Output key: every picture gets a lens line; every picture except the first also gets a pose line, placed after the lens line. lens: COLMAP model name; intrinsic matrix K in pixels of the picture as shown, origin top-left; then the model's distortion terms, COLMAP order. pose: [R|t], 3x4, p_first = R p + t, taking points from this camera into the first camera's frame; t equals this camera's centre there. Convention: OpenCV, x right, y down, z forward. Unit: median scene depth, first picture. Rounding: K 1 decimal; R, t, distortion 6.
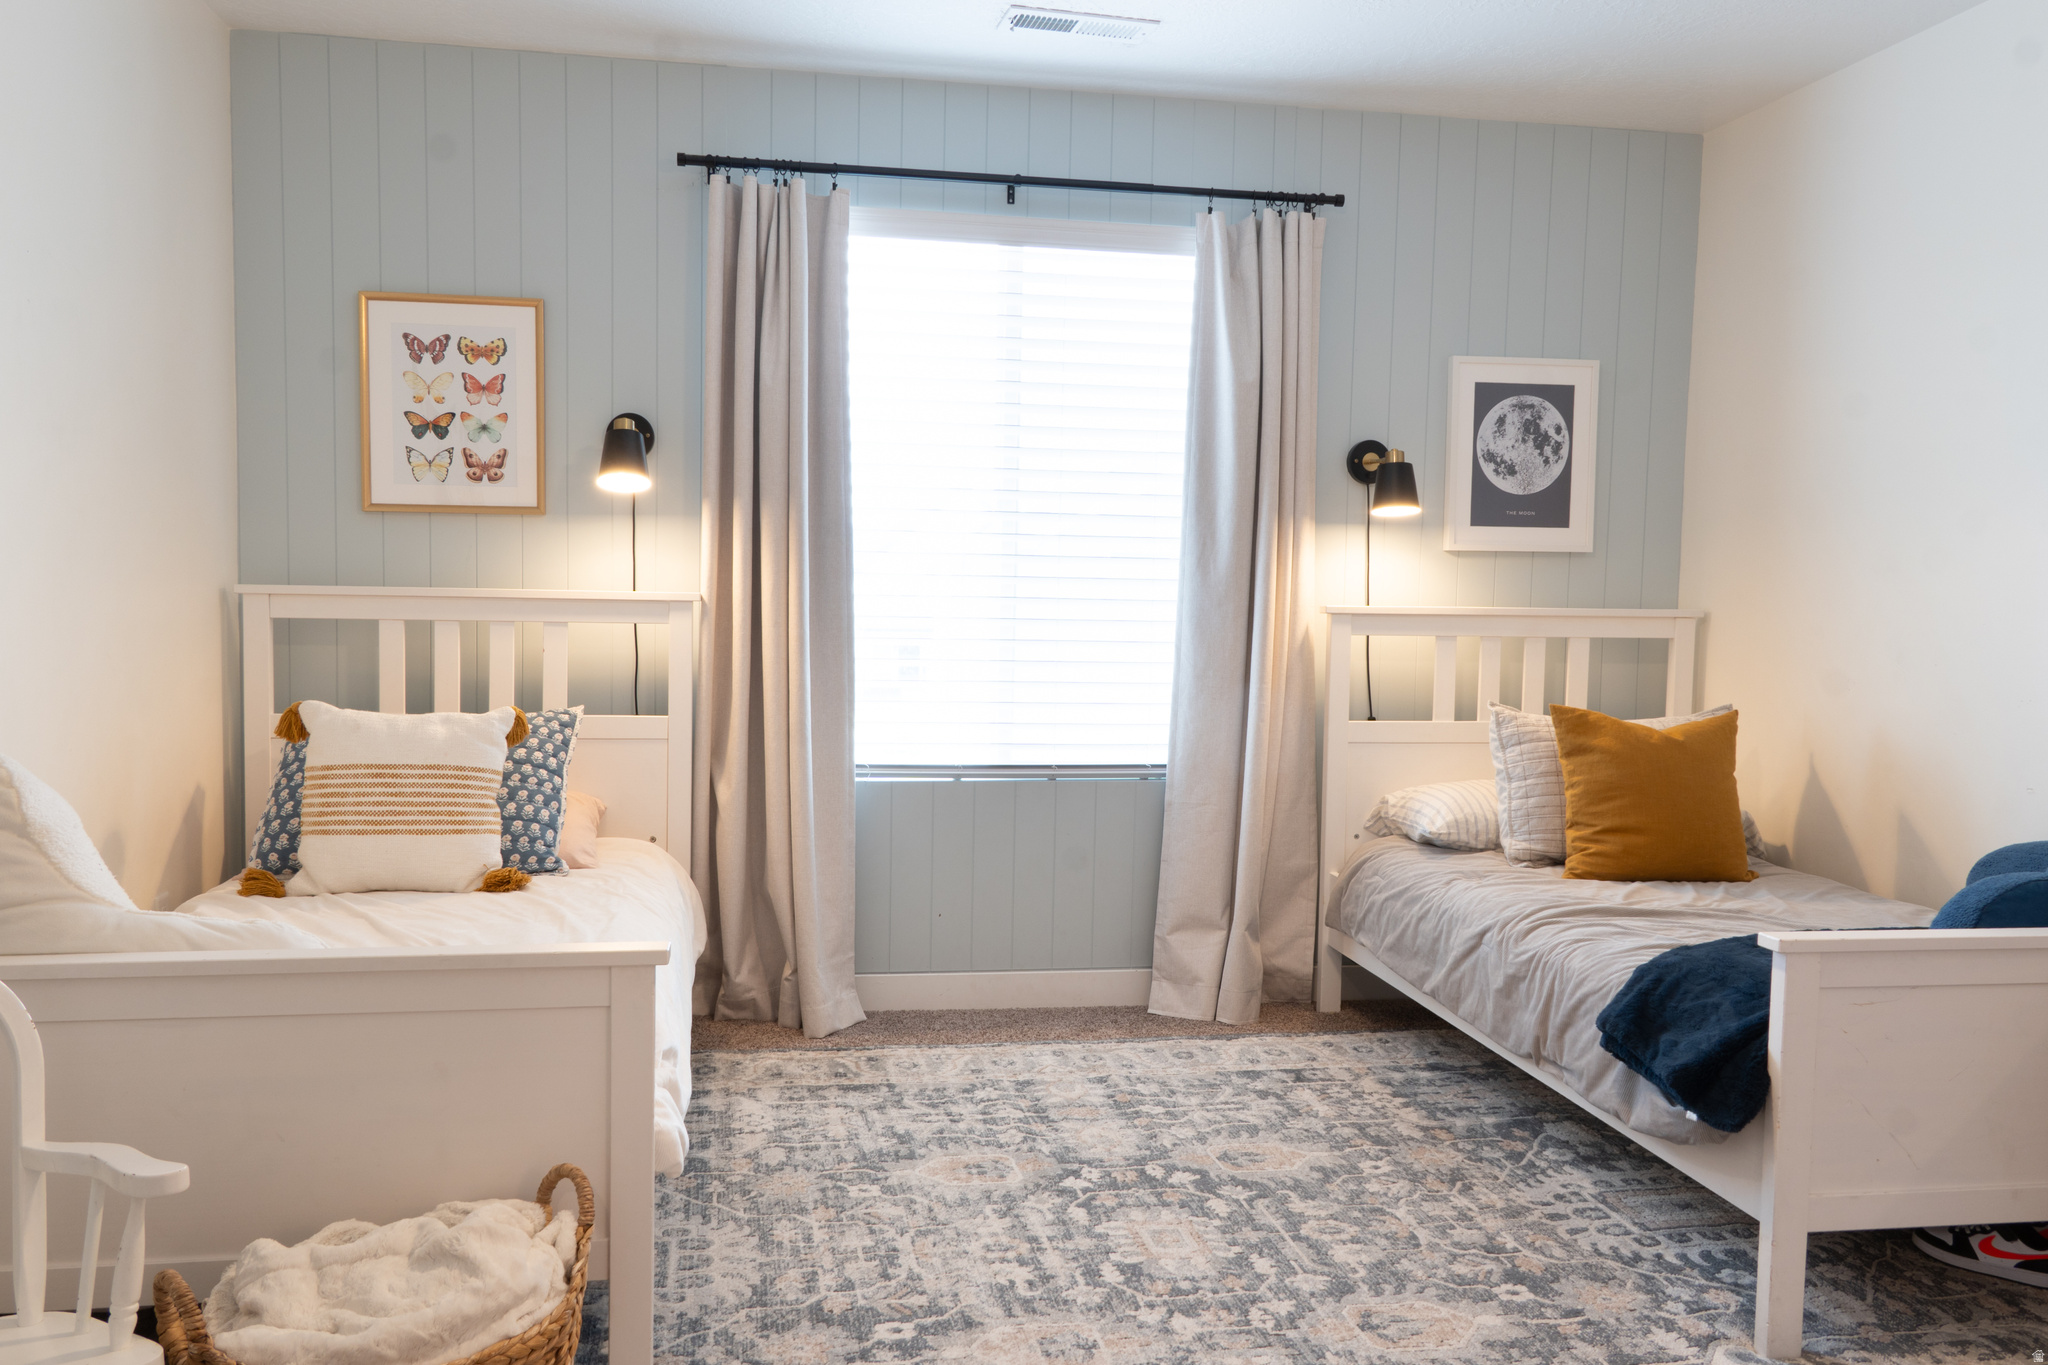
lens RADIAL K [[1602.0, 0, 1027.0], [0, 1602.0, 683.8], [0, 0, 1]] dist [0.027214, -0.016852]
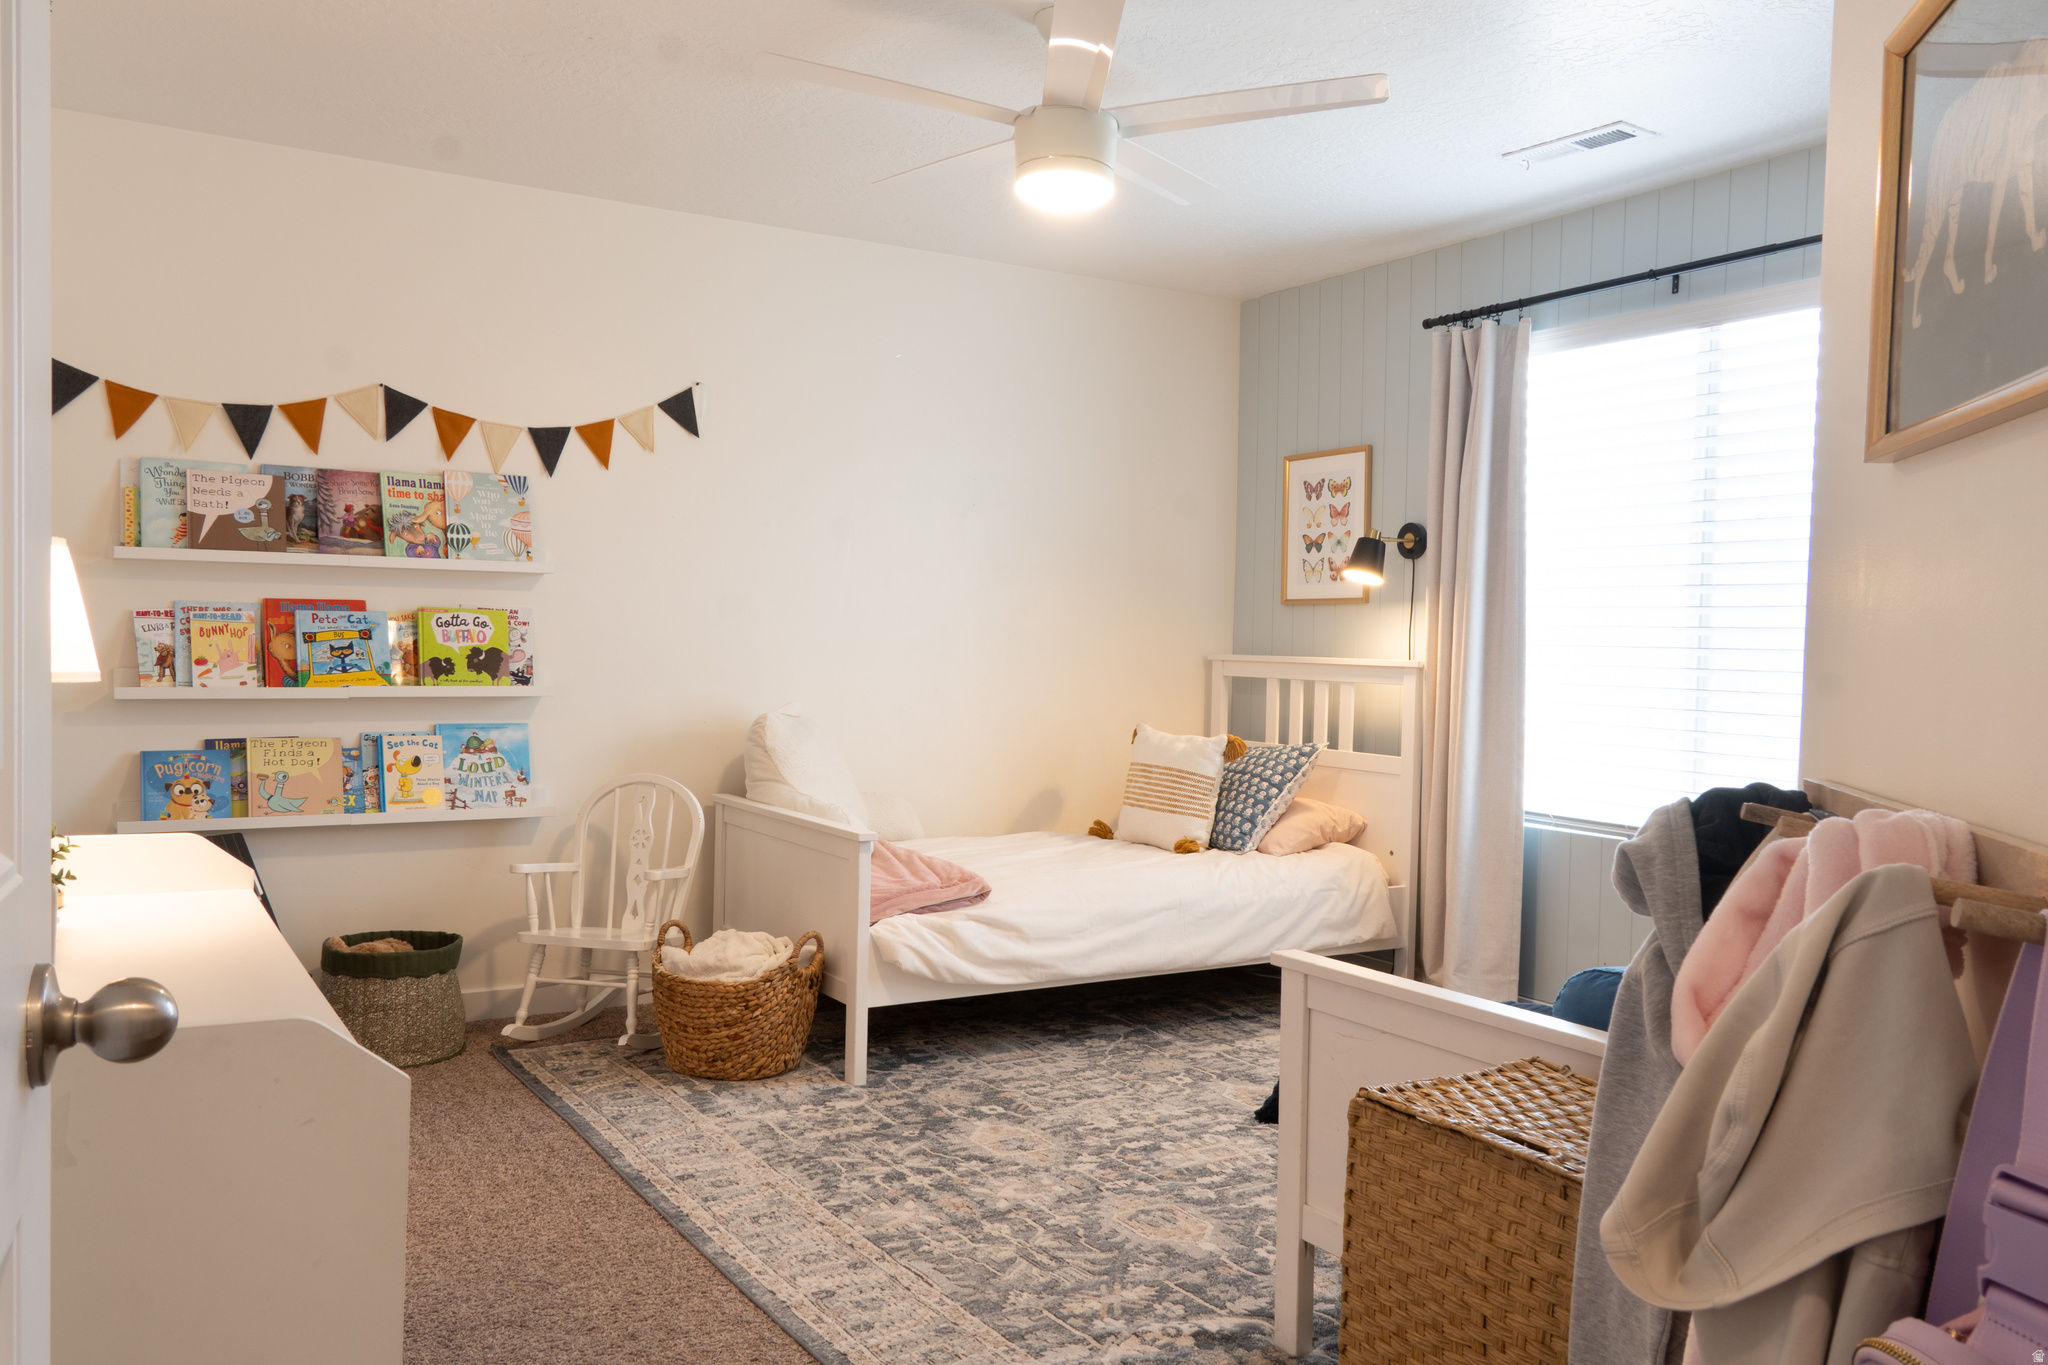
lens RADIAL K [[1589.5, 0, 1025.1], [0, 1589.5, 671.8], [0, 0, 1]] dist [0.092172, 0.000128]
pose [[0.381431, 0.010526, -0.924338, 0.873105], [-0.068015, 0.997544, -0.016707, -0.006234], [0.921892, 0.069242, 0.381210, 0.242074]]
